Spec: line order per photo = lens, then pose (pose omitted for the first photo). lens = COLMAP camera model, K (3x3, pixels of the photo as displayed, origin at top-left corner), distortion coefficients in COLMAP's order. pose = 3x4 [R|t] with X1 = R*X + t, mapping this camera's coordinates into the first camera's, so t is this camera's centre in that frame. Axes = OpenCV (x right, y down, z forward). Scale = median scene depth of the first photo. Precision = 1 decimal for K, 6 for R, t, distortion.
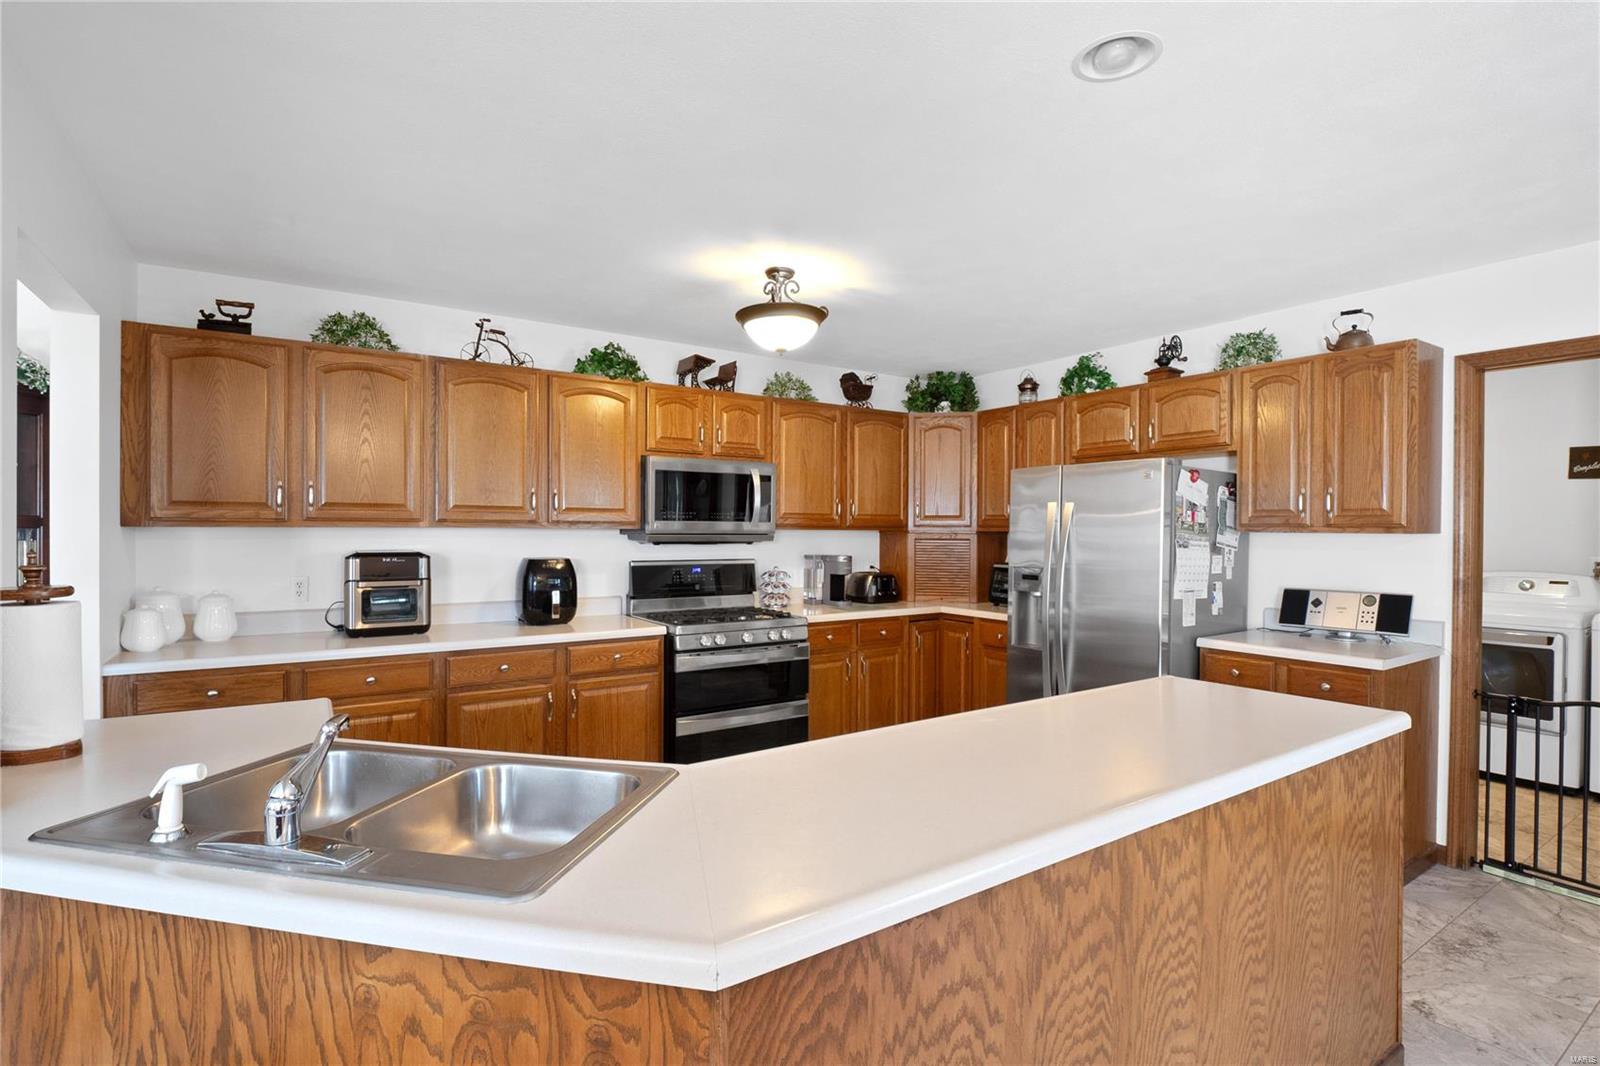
lens RADIAL K [[758.5, 0, 805.2], [0, 758.5, 533.1], [0, 0, 1]] dist [-0.008792, -0.001180]
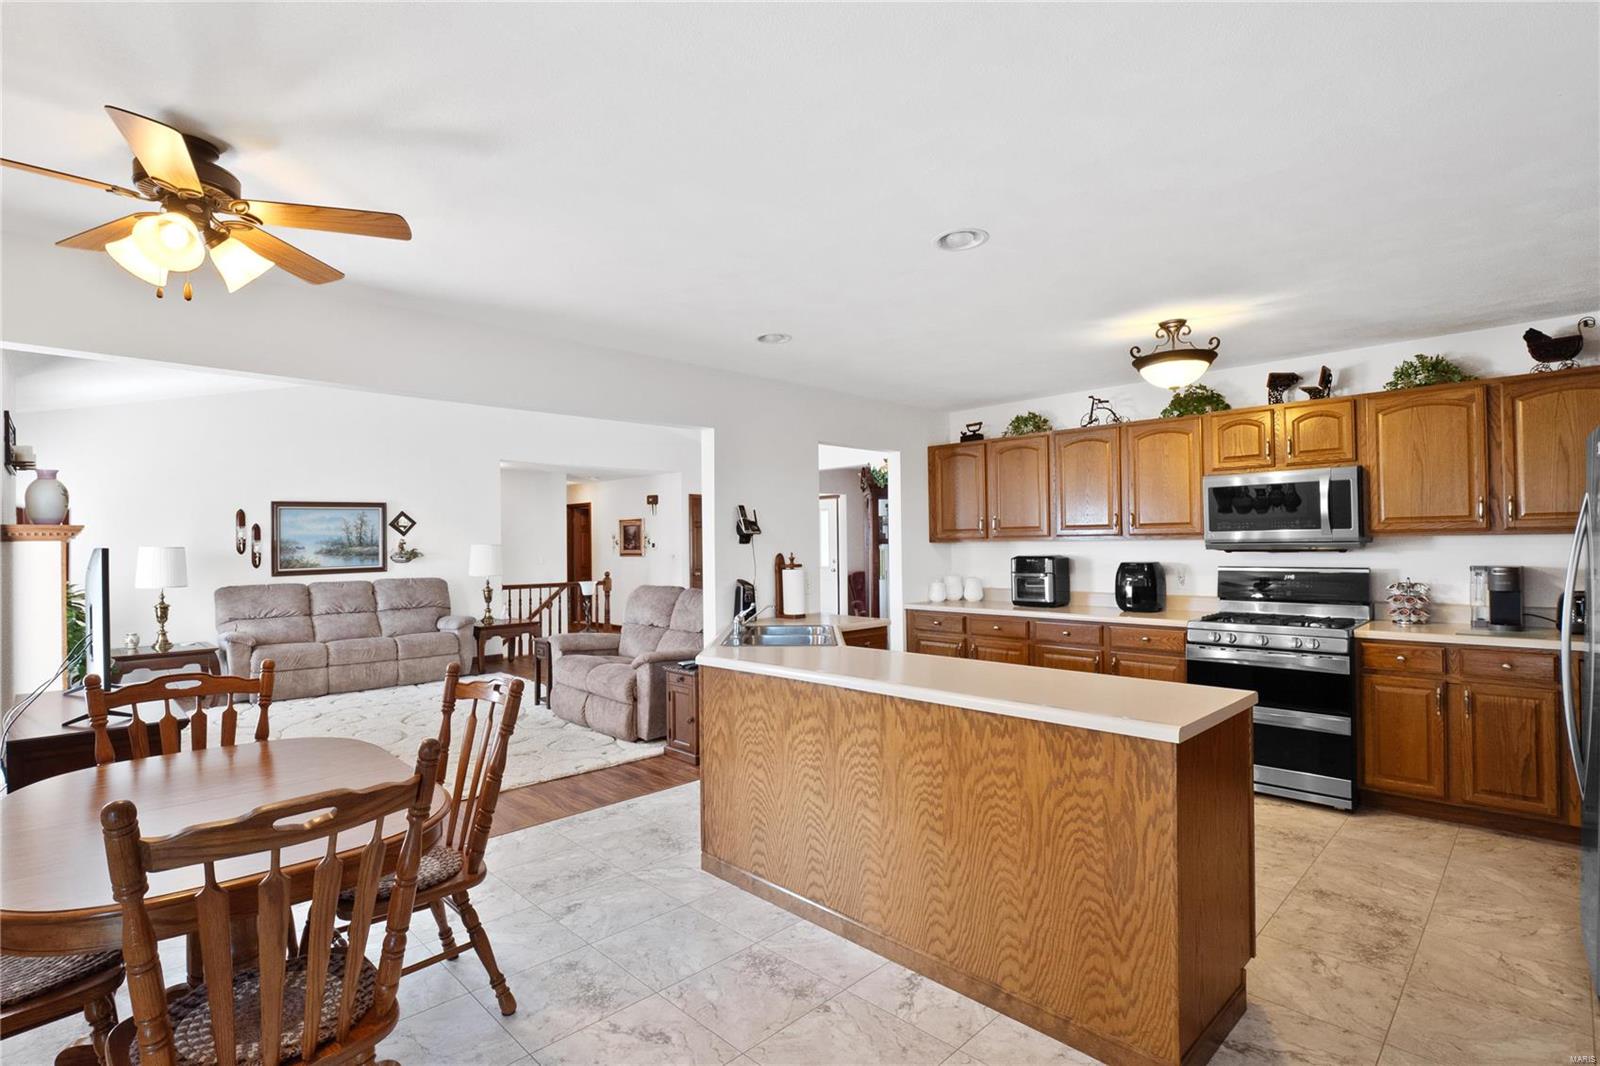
lens RADIAL K [[758.5, 0, 811.9], [0, 758.5, 539.1], [0, 0, 1]] dist [-0.008792, -0.001180]
pose [[0.201711, -0.013389, -0.979354, 0.920888], [0.012025, 0.999865, -0.011192, 0.000868], [0.979371, -0.009520, 0.201845, 0.188988]]
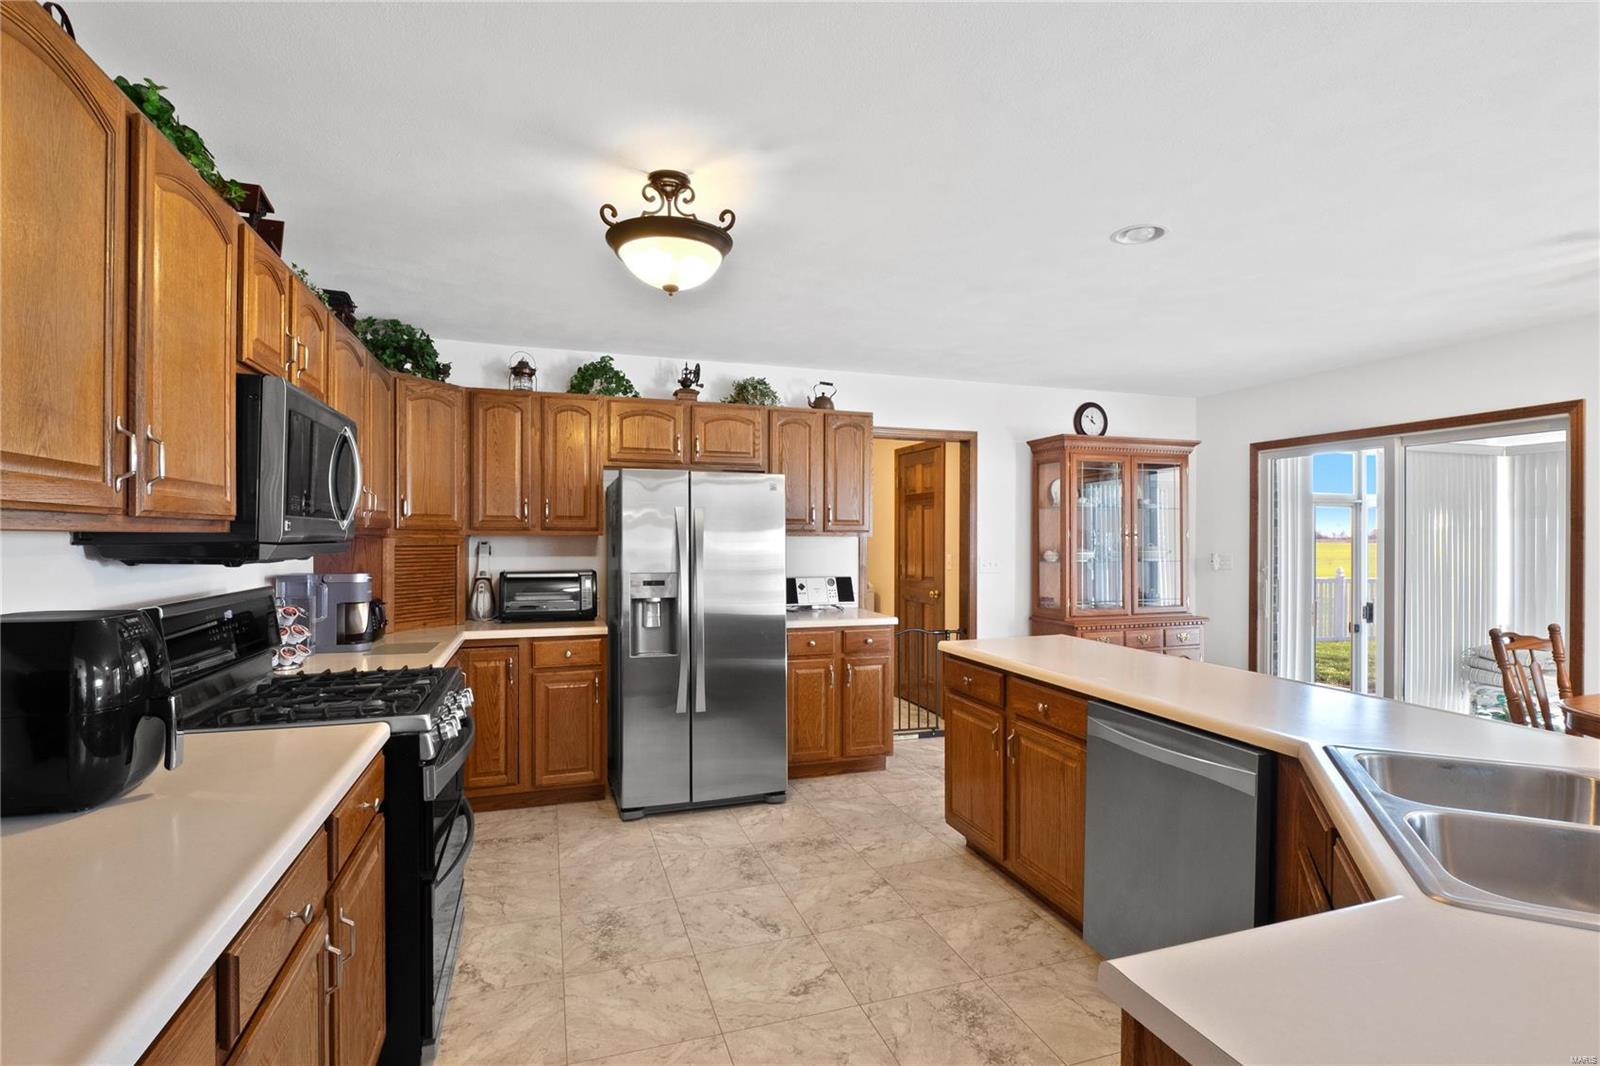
lens RADIAL K [[758.5, 0, 801.1], [0, 758.5, 536.7], [0, 0, 1]] dist [-0.008792, -0.001180]
pose [[0.252783, -0.003192, 0.967518, -0.661467], [0.002454, 0.999993, 0.002658, -0.003373], [-0.967520, 0.001702, 0.252790, 0.642192]]
